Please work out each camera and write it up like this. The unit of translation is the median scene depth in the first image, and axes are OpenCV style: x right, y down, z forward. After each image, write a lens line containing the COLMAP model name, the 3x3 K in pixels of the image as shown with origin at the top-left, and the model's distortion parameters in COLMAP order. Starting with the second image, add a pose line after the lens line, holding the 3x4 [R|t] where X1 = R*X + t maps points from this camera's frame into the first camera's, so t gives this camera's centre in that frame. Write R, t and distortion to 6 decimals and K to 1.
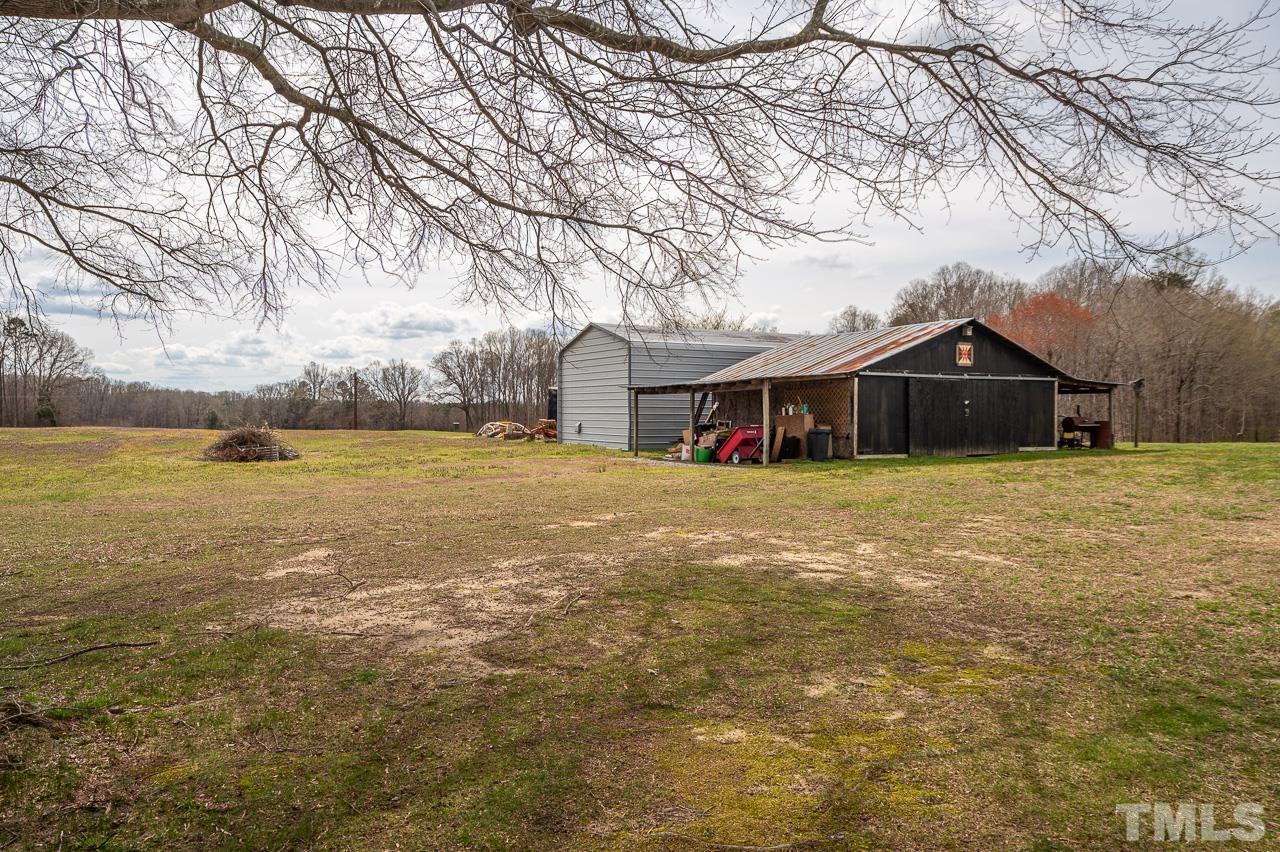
lens RADIAL K [[897.6, 0, 631.9], [0, 897.6, 424.5], [0, 0, 1]] dist [-0.006404, -0.002606]
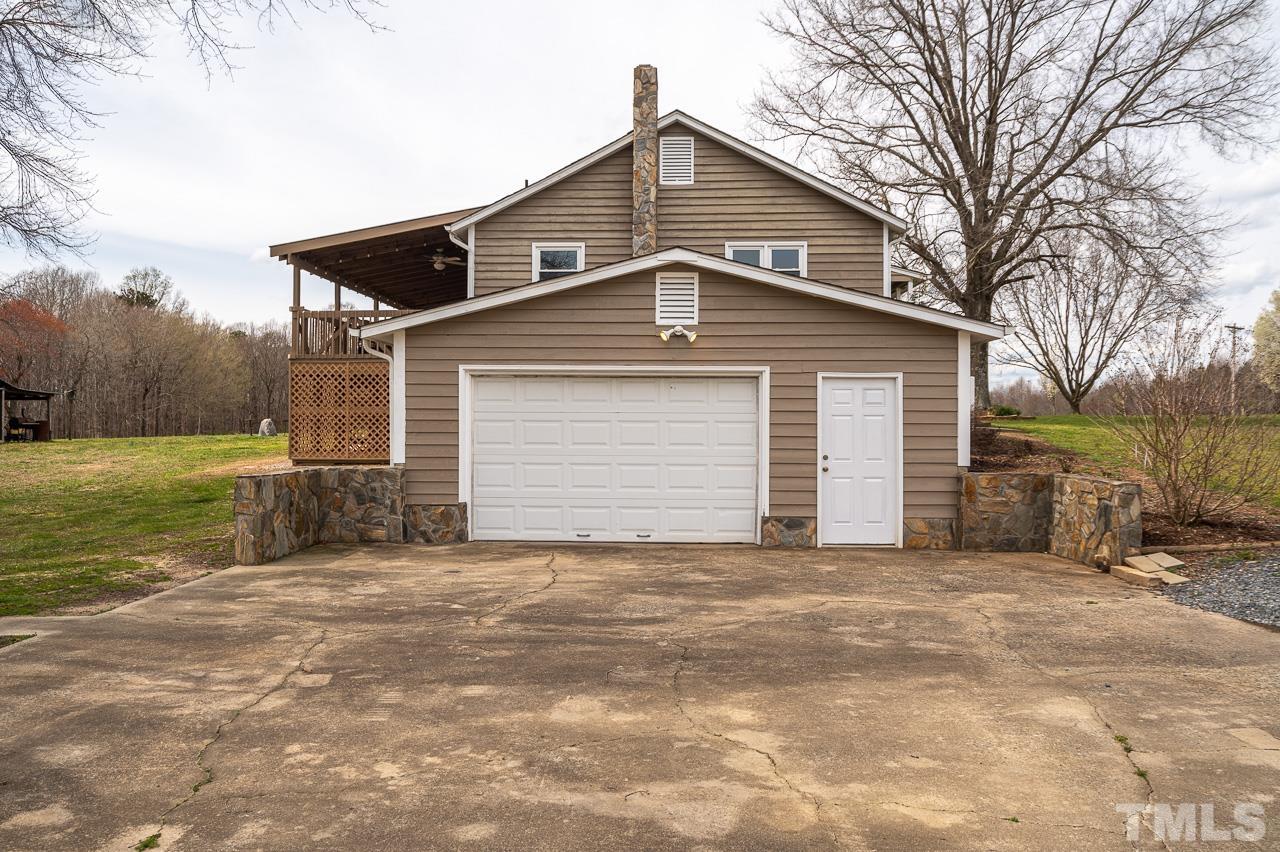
lens RADIAL K [[897.6, 0, 631.9], [0, 897.6, 424.5], [0, 0, 1]] dist [-0.006404, -0.002606]
pose [[0.514862, -0.007452, 0.857241, -0.168584], [0.013445, 0.999909, 0.000618, 0.012701], [-0.857168, 0.011207, 0.514915, -0.444100]]
